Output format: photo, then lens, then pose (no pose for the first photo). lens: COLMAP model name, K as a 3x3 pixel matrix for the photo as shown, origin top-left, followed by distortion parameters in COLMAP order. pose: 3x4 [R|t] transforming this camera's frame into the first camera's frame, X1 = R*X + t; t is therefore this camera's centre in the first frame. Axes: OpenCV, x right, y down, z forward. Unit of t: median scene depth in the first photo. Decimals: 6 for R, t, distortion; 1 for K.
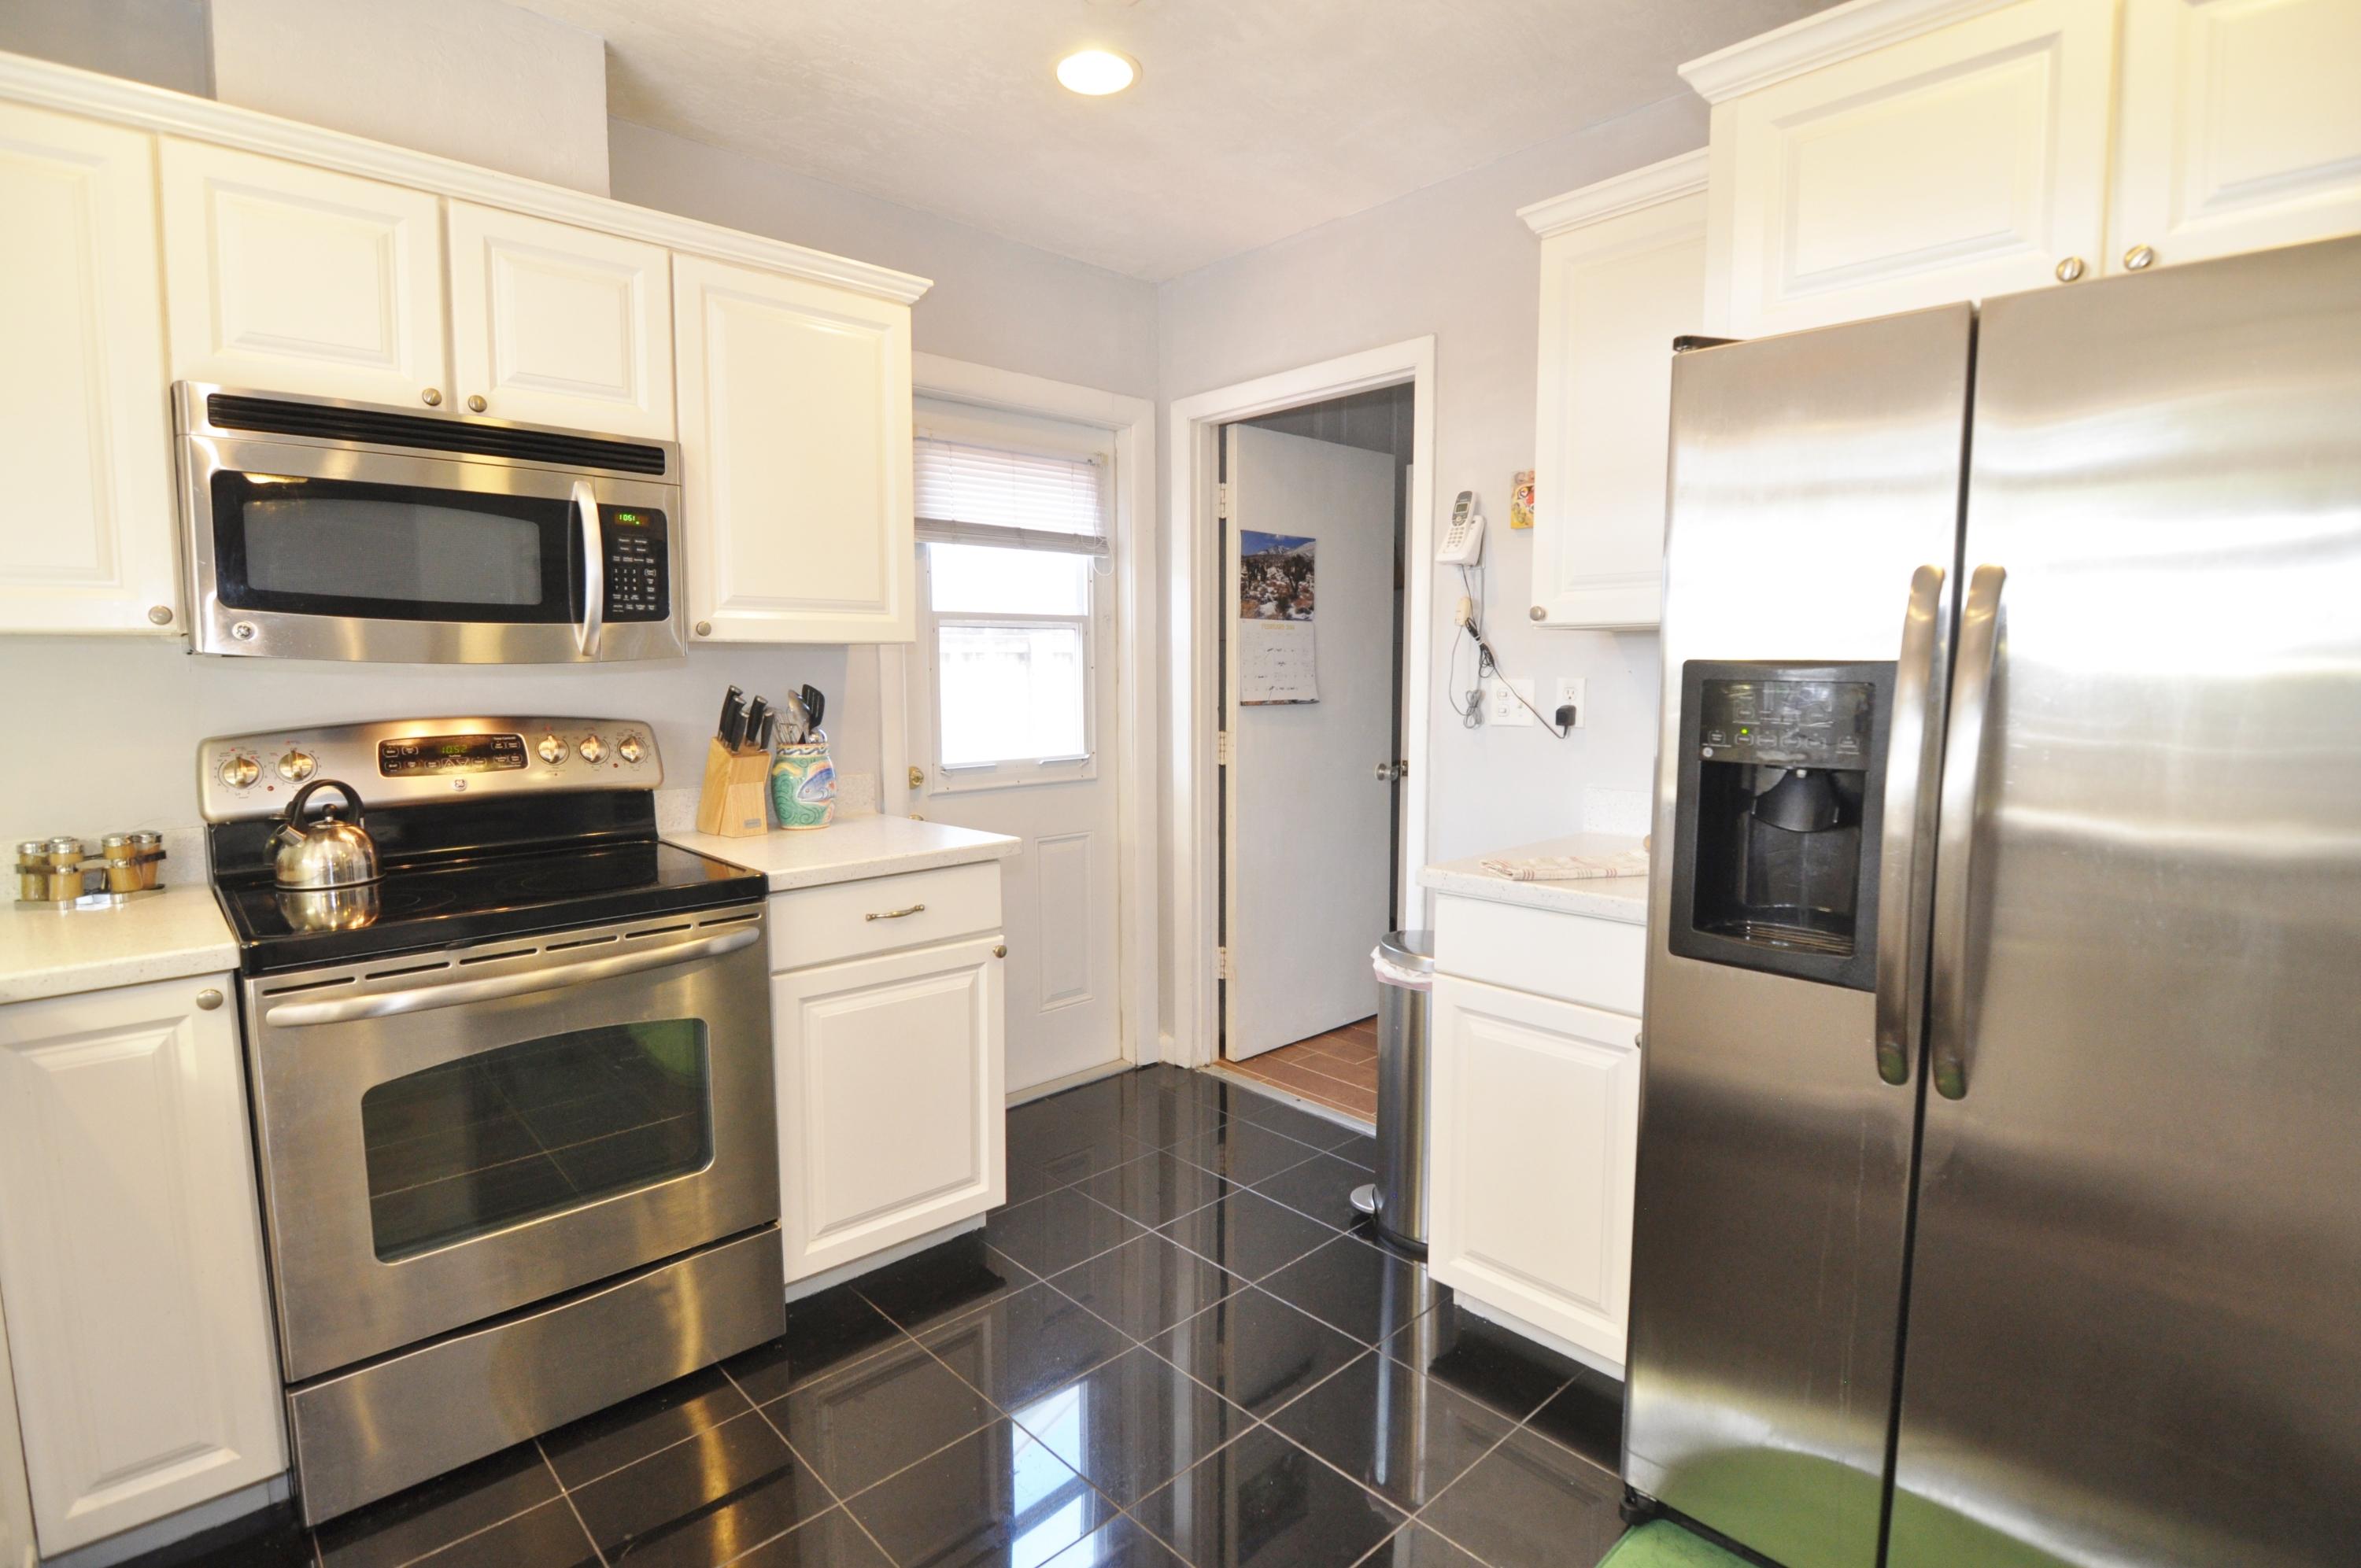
lens RADIAL K [[1150.6, 0, 1166.2], [0, 1150.6, 773.1], [0, 0, 1]] dist [-0.002143, -0.014730]
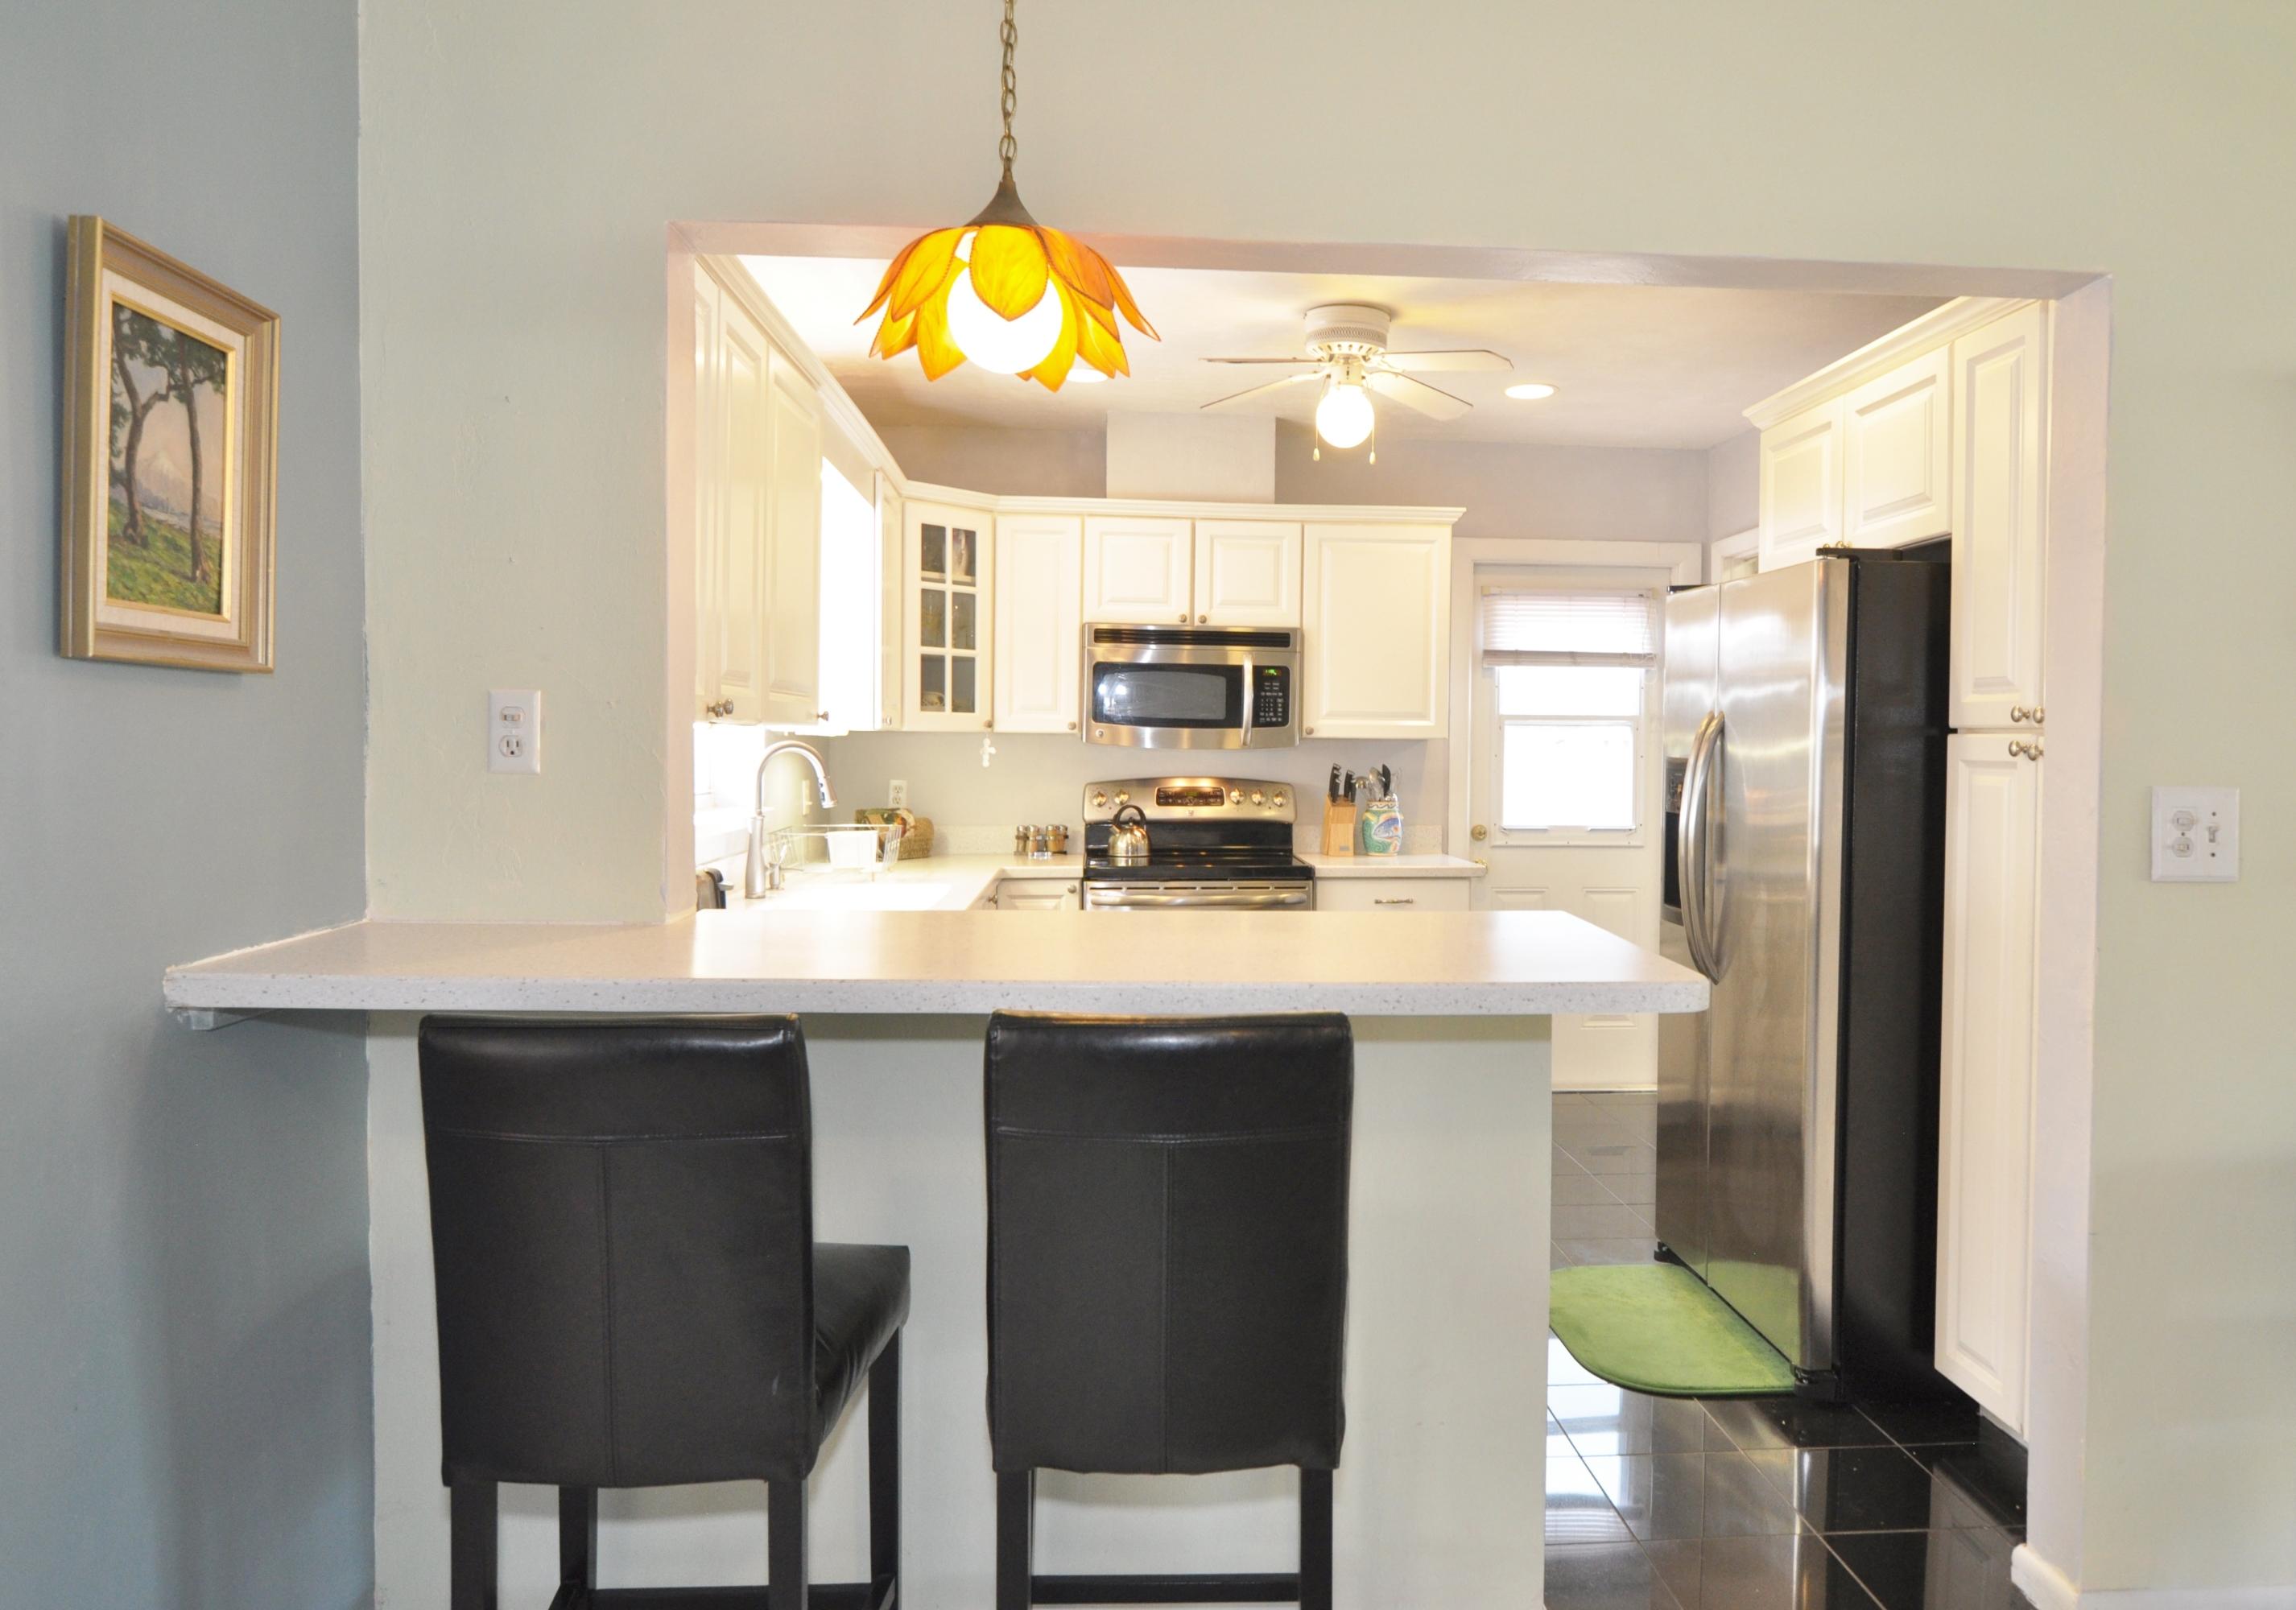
lens RADIAL K [[1107.1, 0, 1148.5], [0, 1107.1, 755.0], [0, 0, 1]] dist [-0.000189, -0.000008]
pose [[0.778453, 0.017143, -0.627469, 0.492001], [-0.072064, 0.995458, -0.062207, 0.035897], [0.623552, 0.093643, 0.776153, -0.485403]]
